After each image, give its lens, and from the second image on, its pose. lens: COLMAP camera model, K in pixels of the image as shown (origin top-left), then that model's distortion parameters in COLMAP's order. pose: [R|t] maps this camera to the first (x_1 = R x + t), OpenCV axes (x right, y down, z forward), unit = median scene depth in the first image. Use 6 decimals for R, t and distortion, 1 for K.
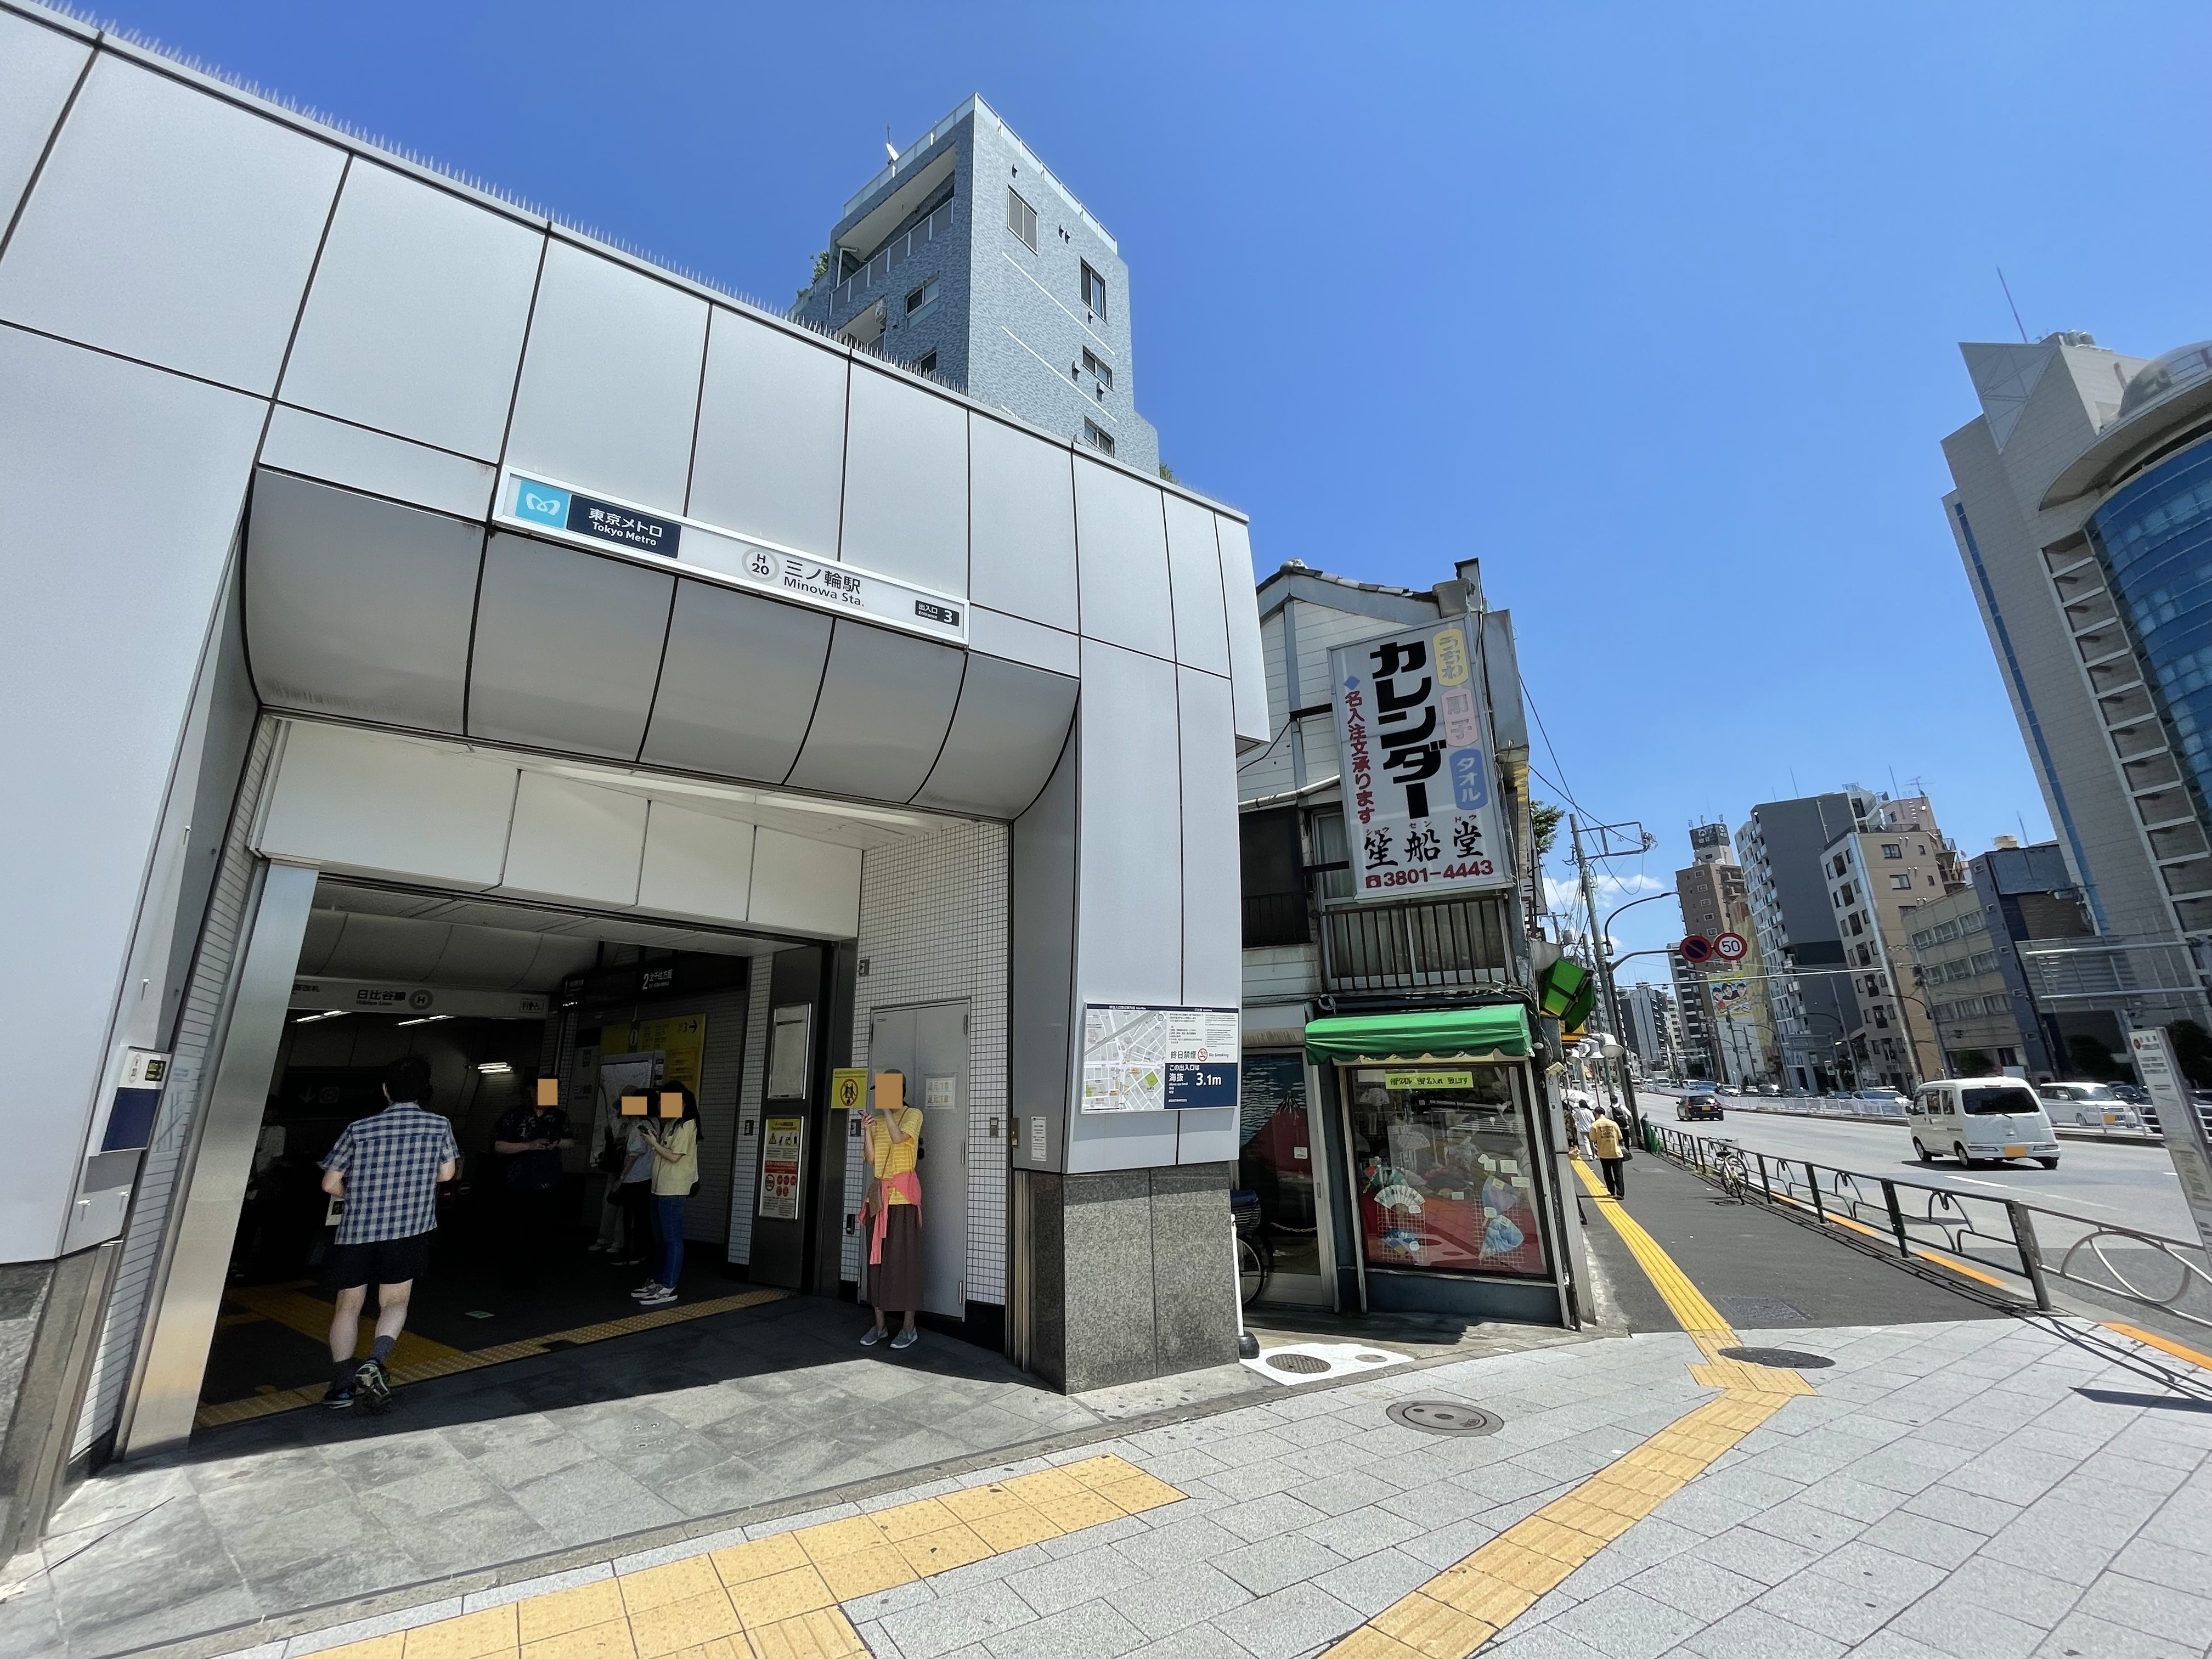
lens RADIAL K [[897.4, 0, 1111.0], [0, 897.4, 821.0], [0, 0, 1]] dist [-0.002348, 0.000112]
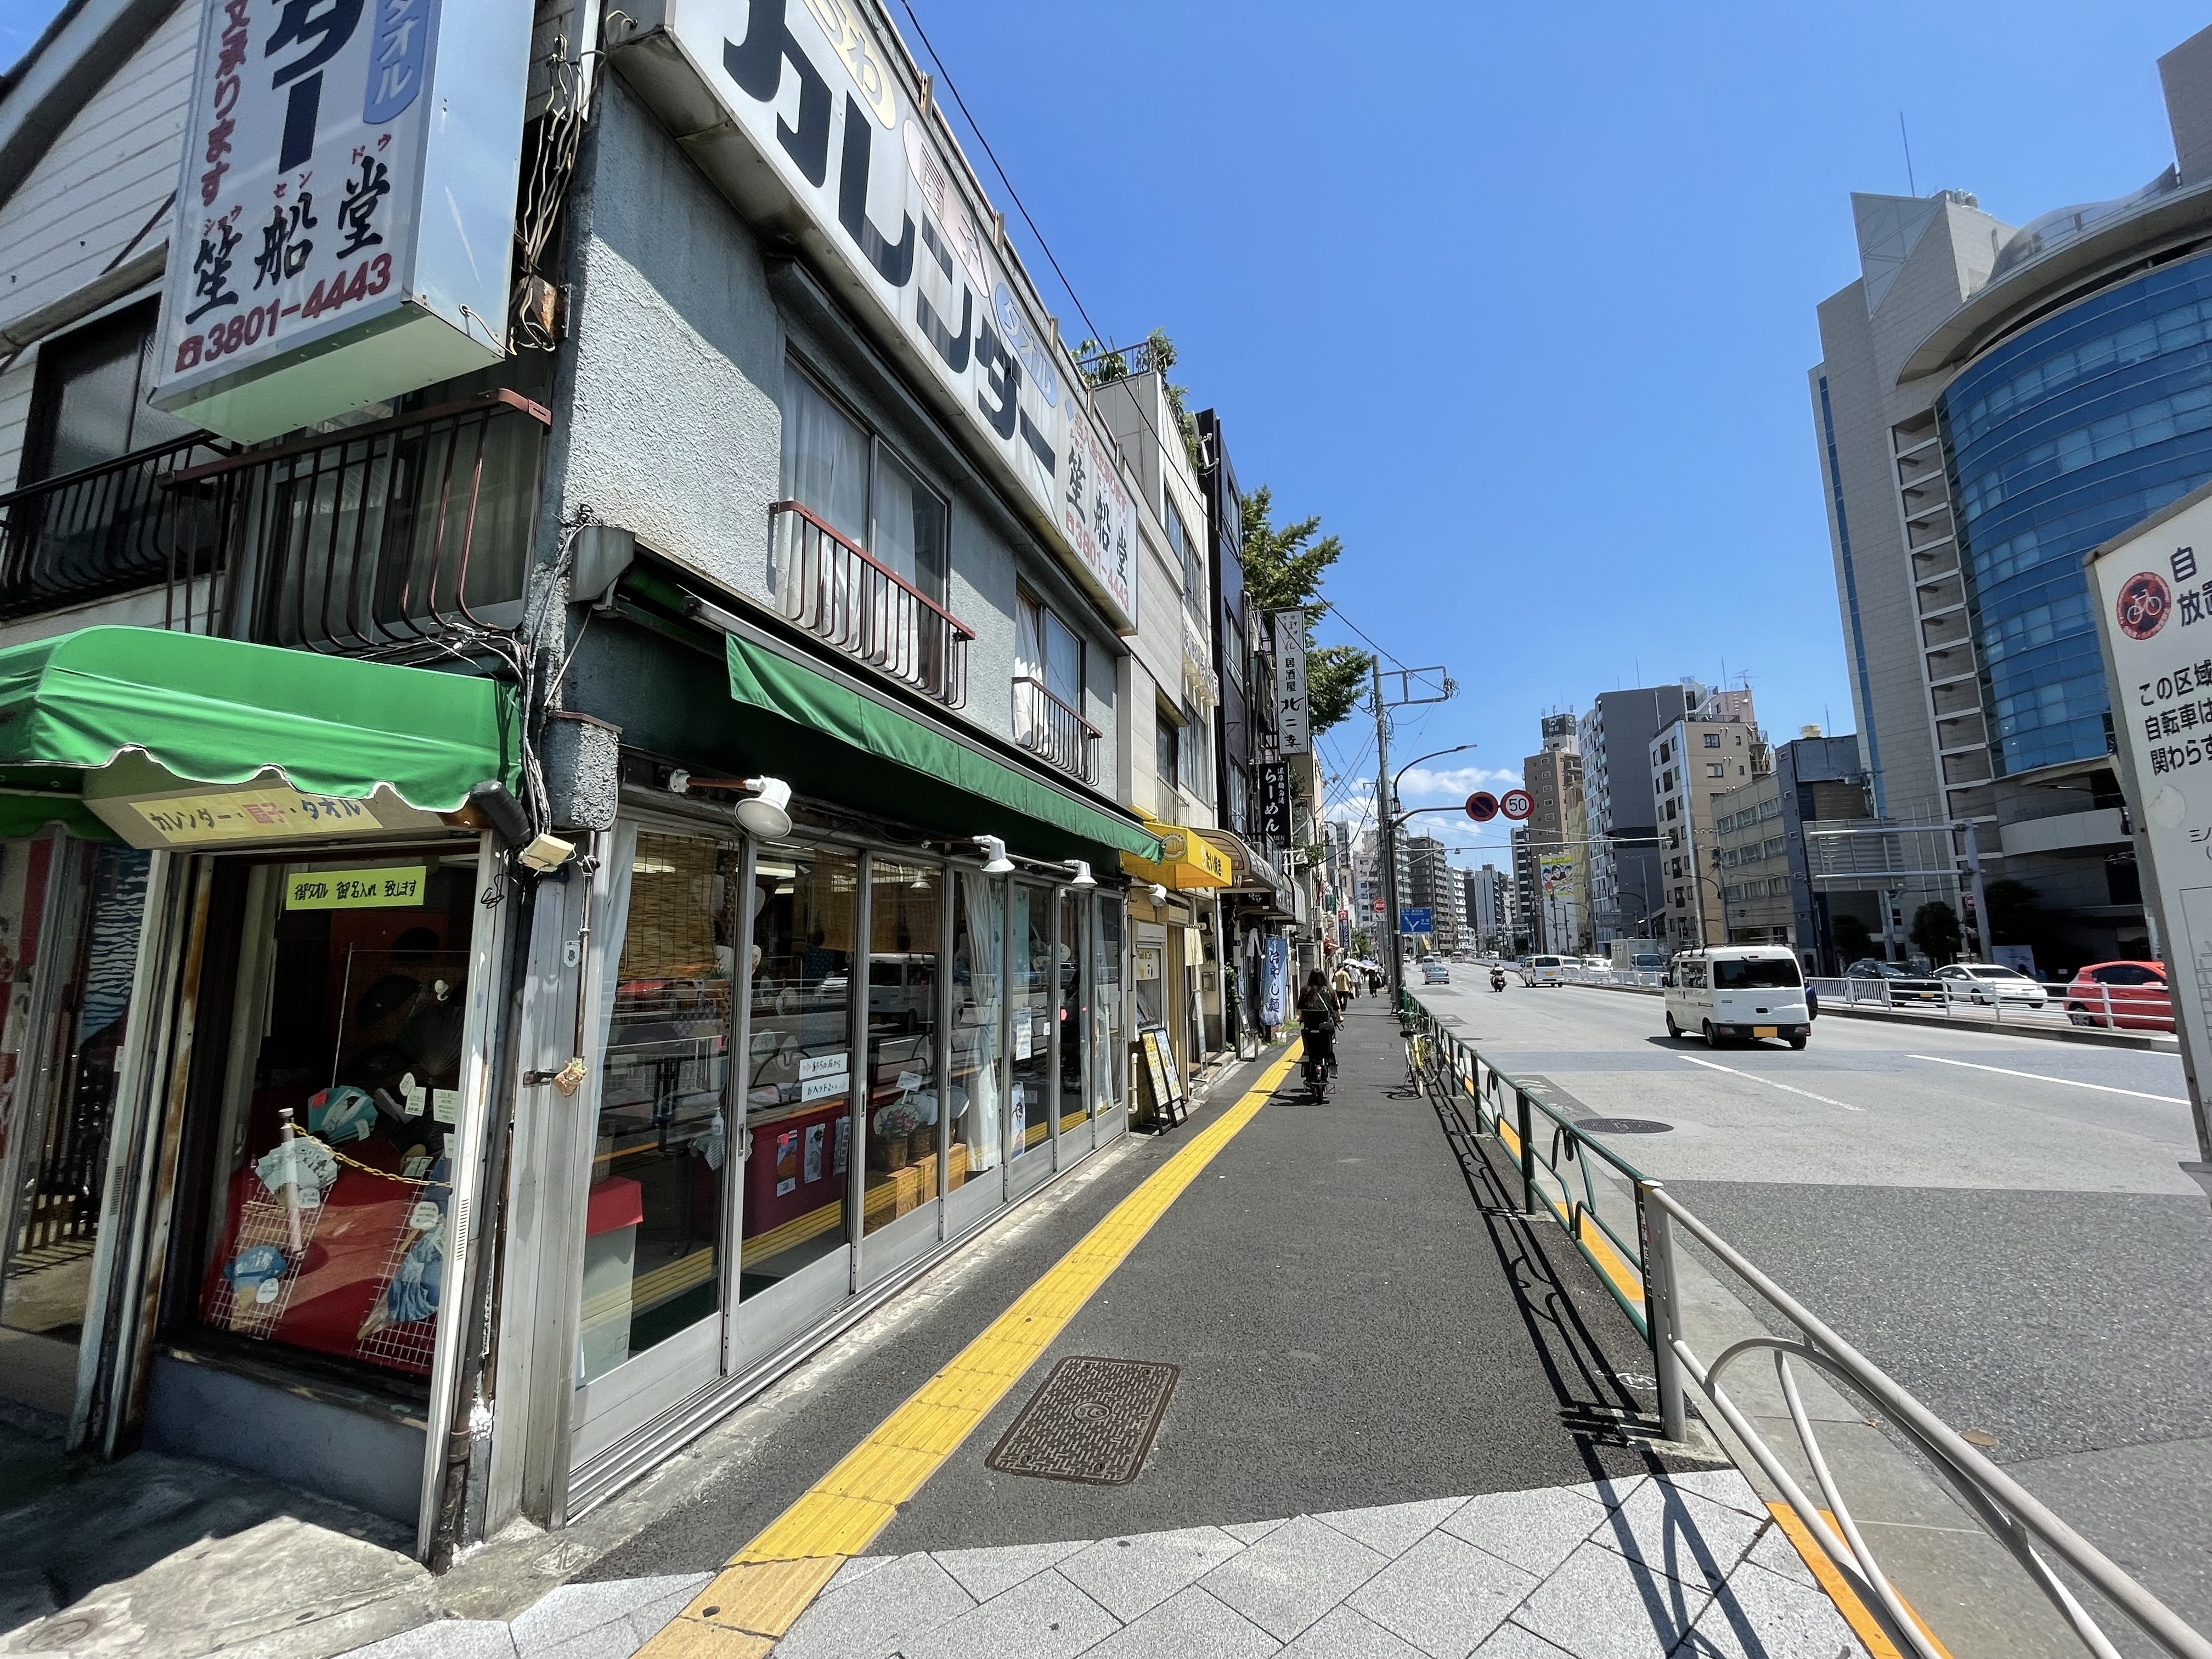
lens RADIAL K [[897.4, 0, 1112.2], [0, 897.4, 820.5], [0, 0, 1]] dist [-0.002348, 0.000112]
pose [[0.991469, 0.034030, 0.125821, 0.081896], [-0.051514, 0.989030, 0.138438, 0.024333], [-0.119730, -0.143739, 0.982346, 0.074764]]
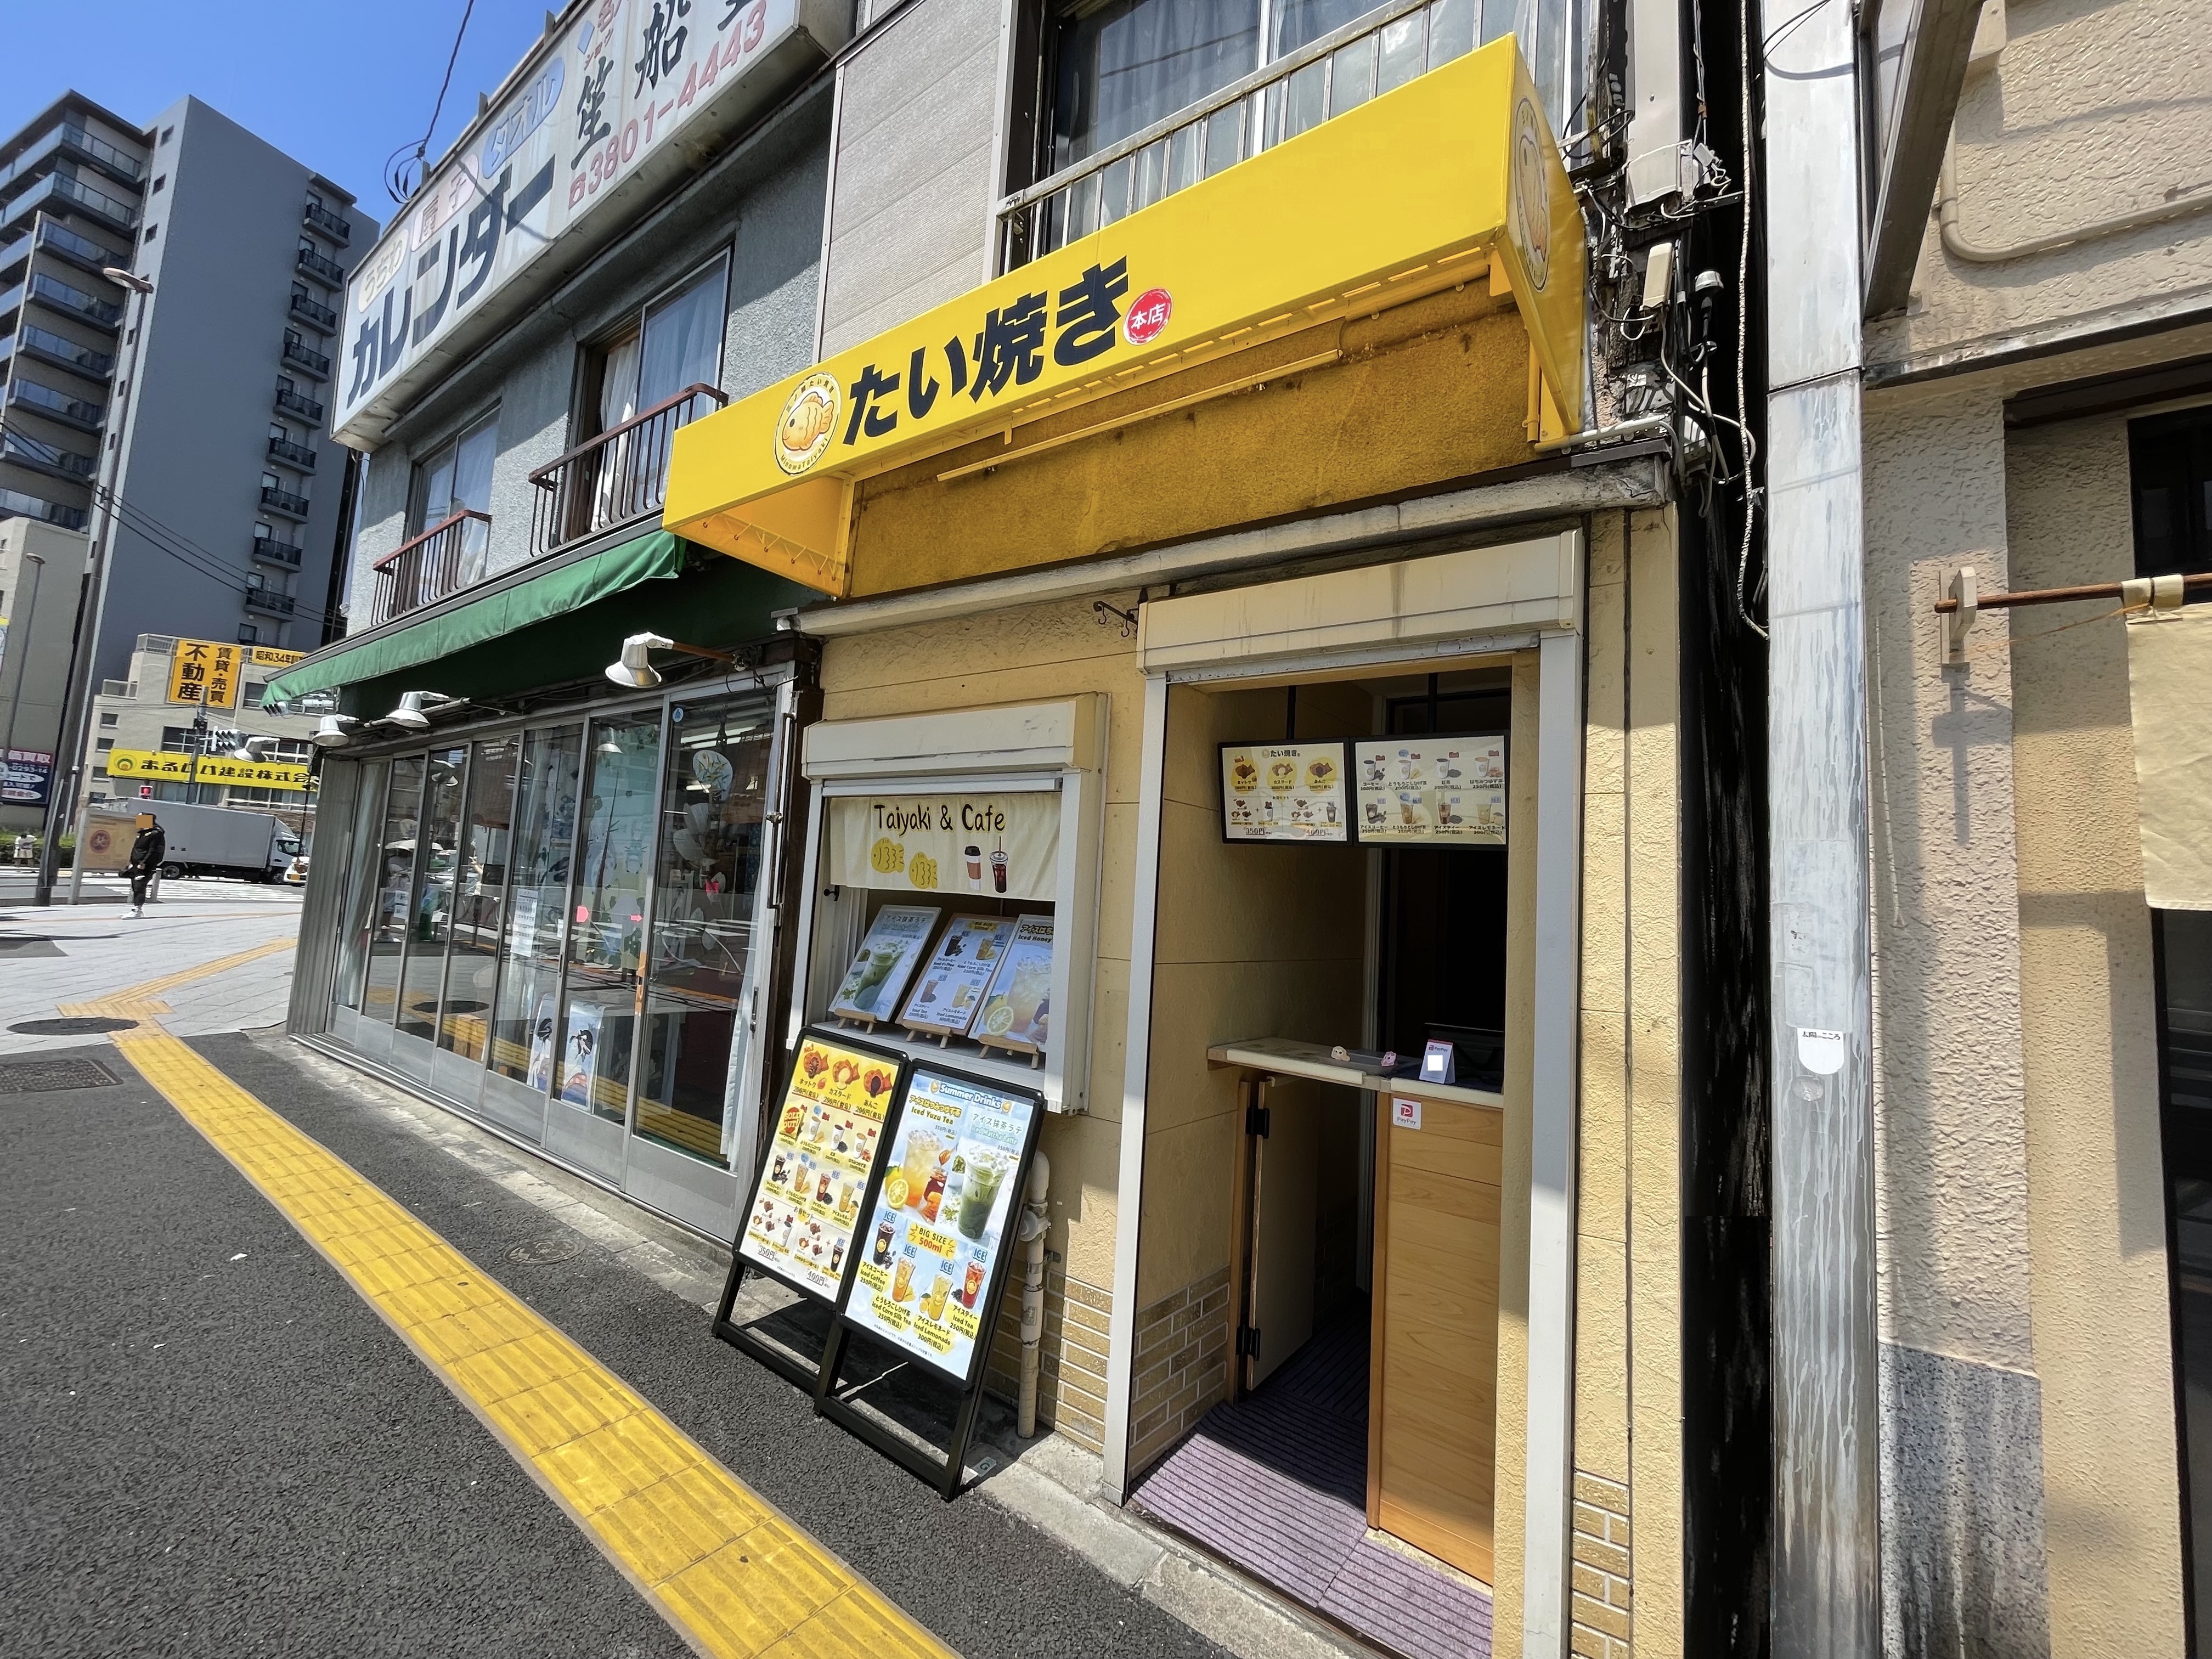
lens RADIAL K [[897.4, 0, 1103.7], [0, 897.4, 831.8], [0, 0, 1]] dist [-0.002348, 0.000112]
pose [[-0.209000, -0.071015, -0.975334, 0.151990], [0.227434, 0.966482, -0.119106, 0.076304], [0.951101, -0.246717, -0.185844, 0.237870]]
